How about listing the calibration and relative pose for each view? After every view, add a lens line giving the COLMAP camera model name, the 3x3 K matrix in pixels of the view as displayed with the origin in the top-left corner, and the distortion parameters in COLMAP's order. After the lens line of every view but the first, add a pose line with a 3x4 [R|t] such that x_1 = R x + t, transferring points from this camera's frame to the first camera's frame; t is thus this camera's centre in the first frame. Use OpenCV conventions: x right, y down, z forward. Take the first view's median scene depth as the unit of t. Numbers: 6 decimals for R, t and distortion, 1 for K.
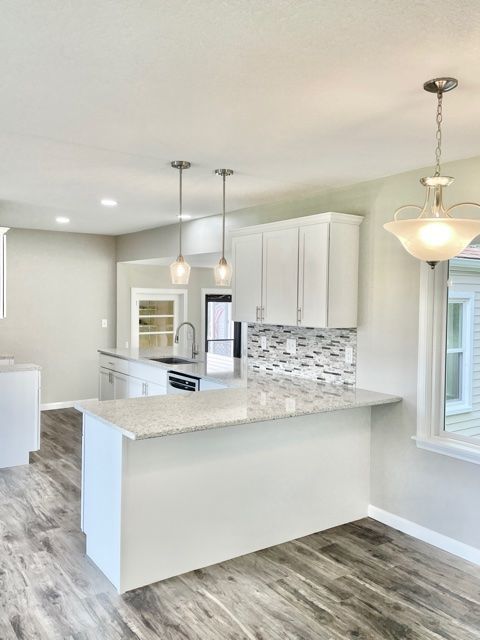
lens RADIAL K [[546.4, 0, 237.8], [0, 546.4, 316.2], [0, 0, 1]] dist [0.069591, -0.059405]
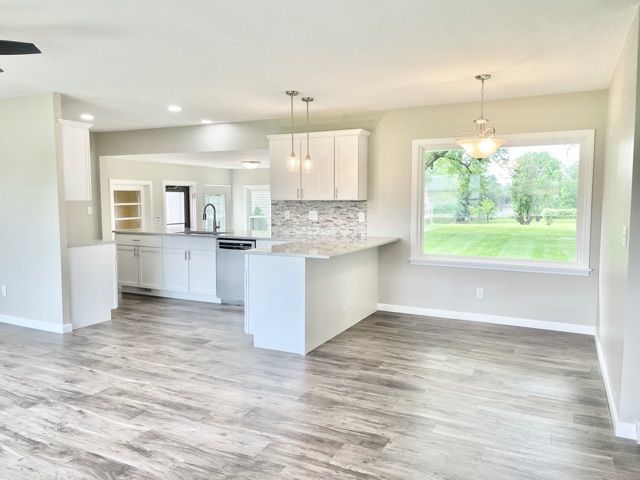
lens RADIAL K [[482.9, 0, 317.6], [0, 482.9, 235.3], [0, 0, 1]] dist [0.088790, -0.103956]
pose [[0.876148, -0.050676, 0.479372, -0.594099], [0.027626, 0.998103, 0.055021, 0.040736], [-0.481251, -0.034964, 0.875885, -0.201369]]
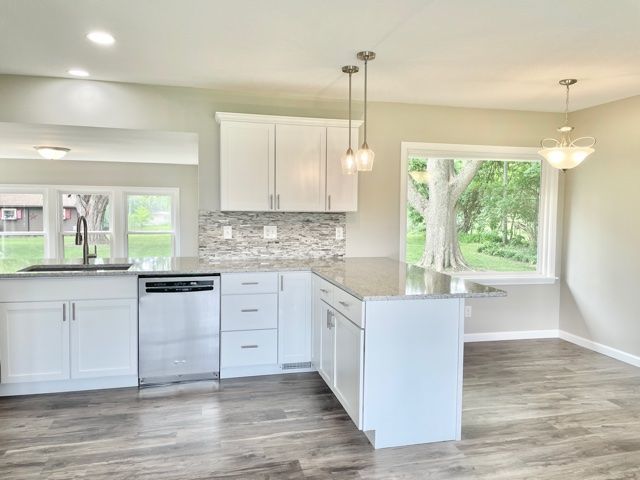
lens RADIAL K [[482.9, 0, 321.4], [0, 482.9, 235.6], [0, 0, 1]] dist [0.088790, -0.103956]
pose [[0.344169, -0.064505, 0.936689, -0.851321], [0.024754, 0.997914, 0.059626, 0.007428], [-0.938581, 0.002665, 0.345048, 0.632253]]
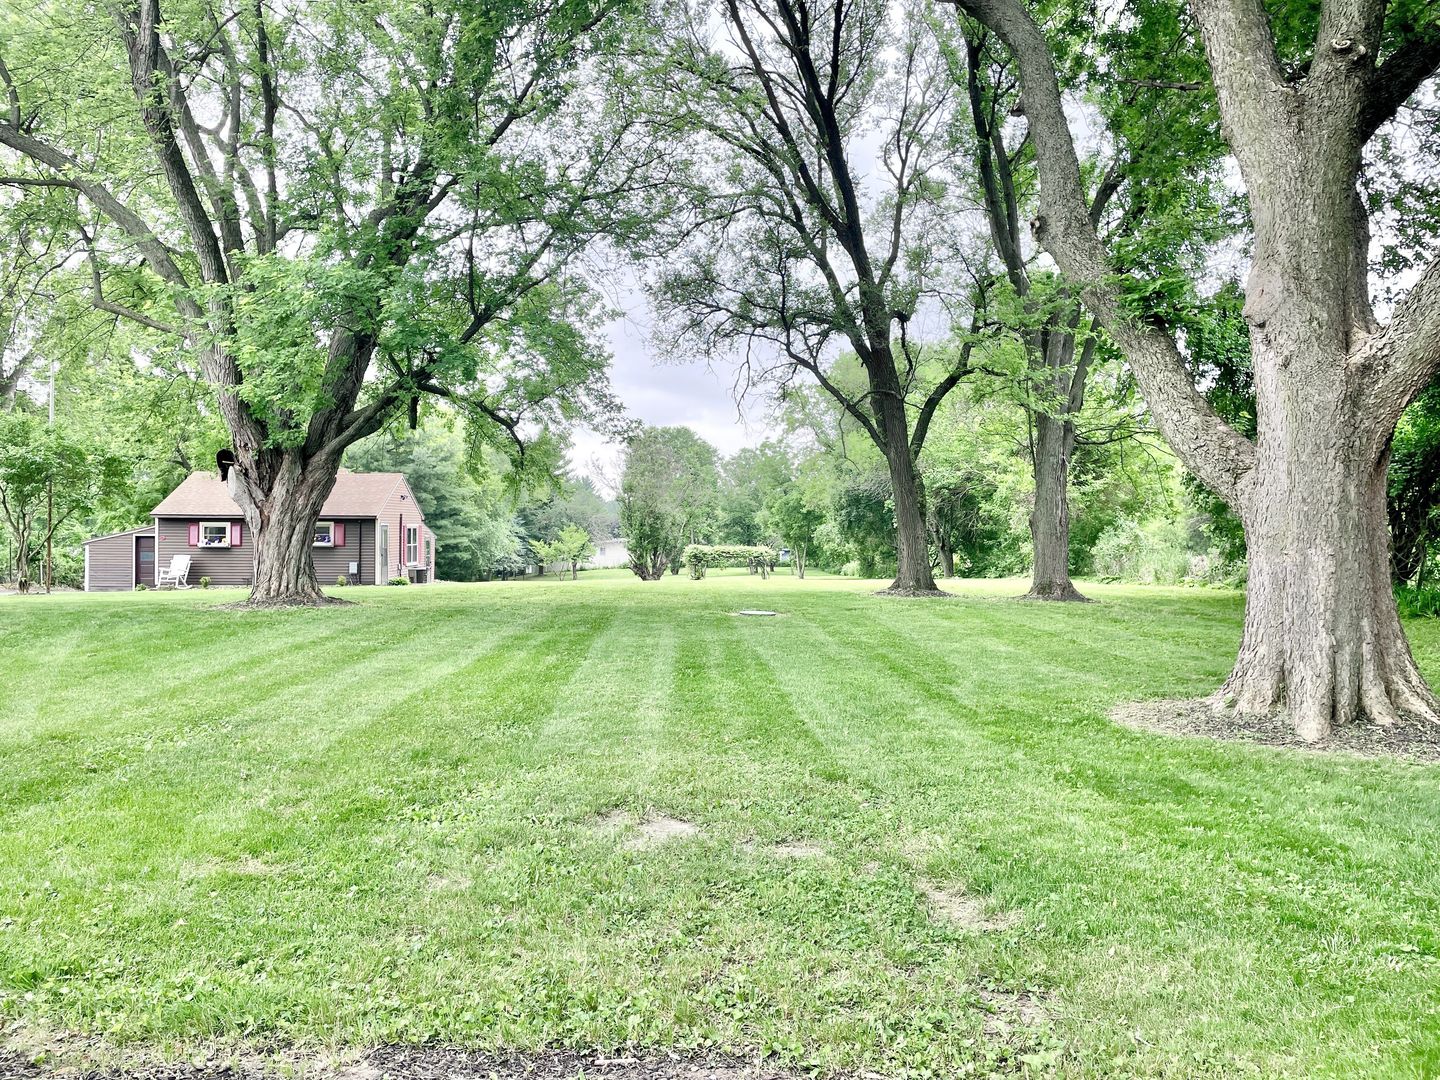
lens RADIAL K [[1086.5, 0, 714.5], [0, 1086.5, 532.0], [0, 0, 1]] dist [0.088790, -0.103956]
pose [[0.571073, -0.014899, 0.820764, 0.673080], [0.029898, 0.999549, -0.002658, 0.128615], [-0.820354, 0.026057, 0.571262, 0.802798]]
